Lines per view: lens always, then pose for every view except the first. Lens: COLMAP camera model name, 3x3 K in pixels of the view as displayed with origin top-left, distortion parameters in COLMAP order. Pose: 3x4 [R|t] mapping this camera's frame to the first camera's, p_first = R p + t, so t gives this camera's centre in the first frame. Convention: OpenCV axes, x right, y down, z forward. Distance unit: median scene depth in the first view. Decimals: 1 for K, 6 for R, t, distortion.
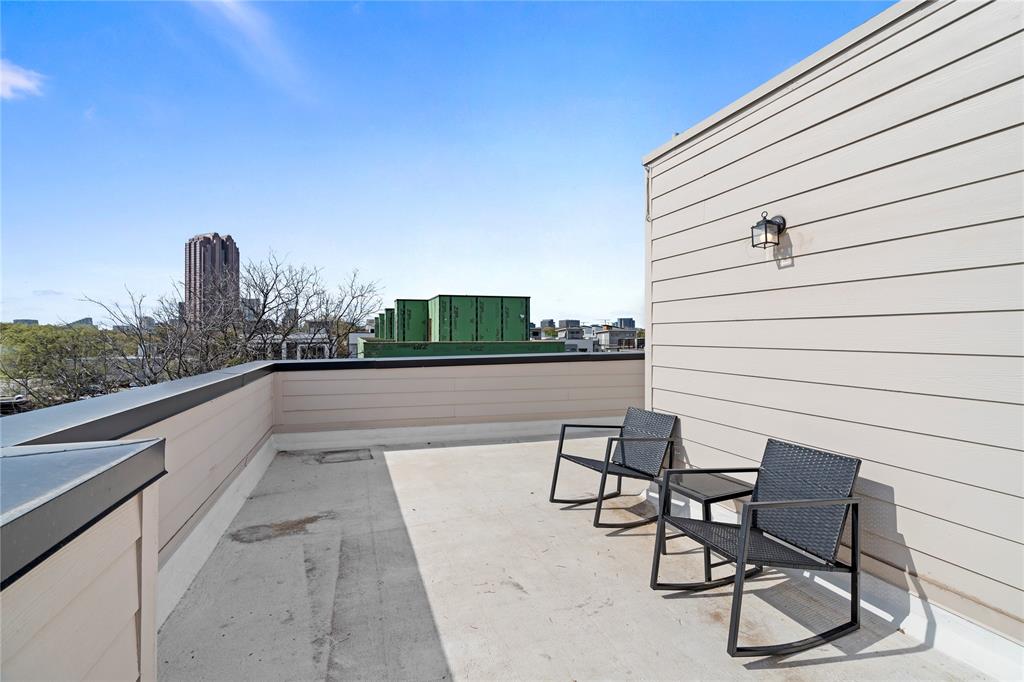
lens RADIAL K [[463.4, 0, 514.0], [0, 463.4, 337.6], [0, 0, 1]] dist [-0.000891, 0.000066]
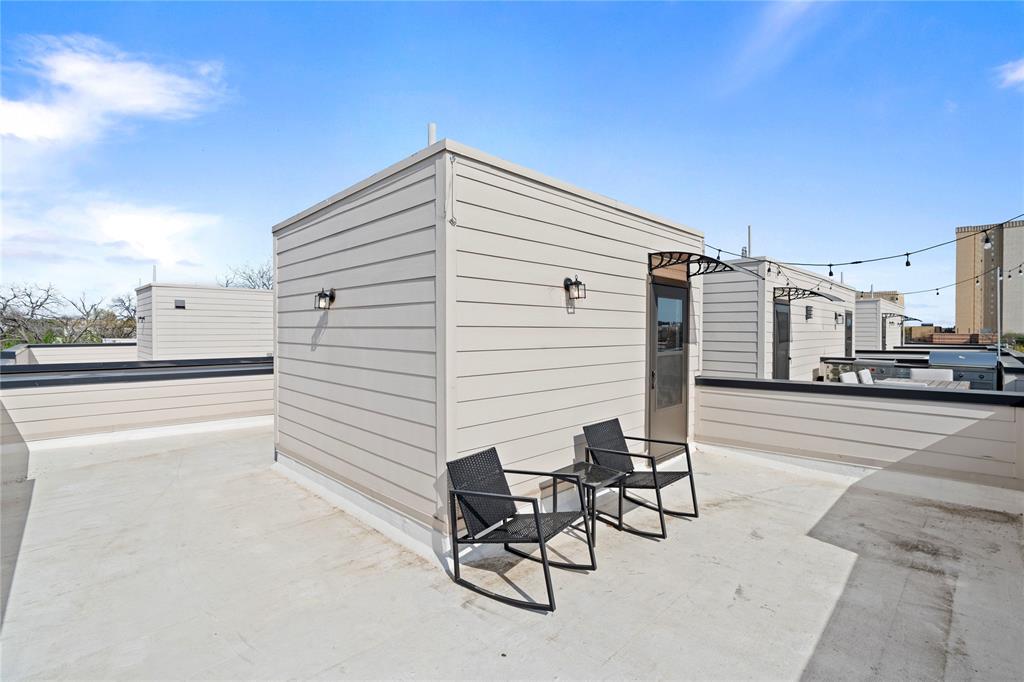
lens RADIAL K [[463.4, 0, 514.0], [0, 463.4, 337.6], [0, 0, 1]] dist [-0.000891, 0.000066]
pose [[-0.439294, -0.012093, 0.898262, -0.719785], [0.003230, 0.999882, 0.015041, -0.097504], [-0.898337, 0.009508, -0.439203, 1.873477]]
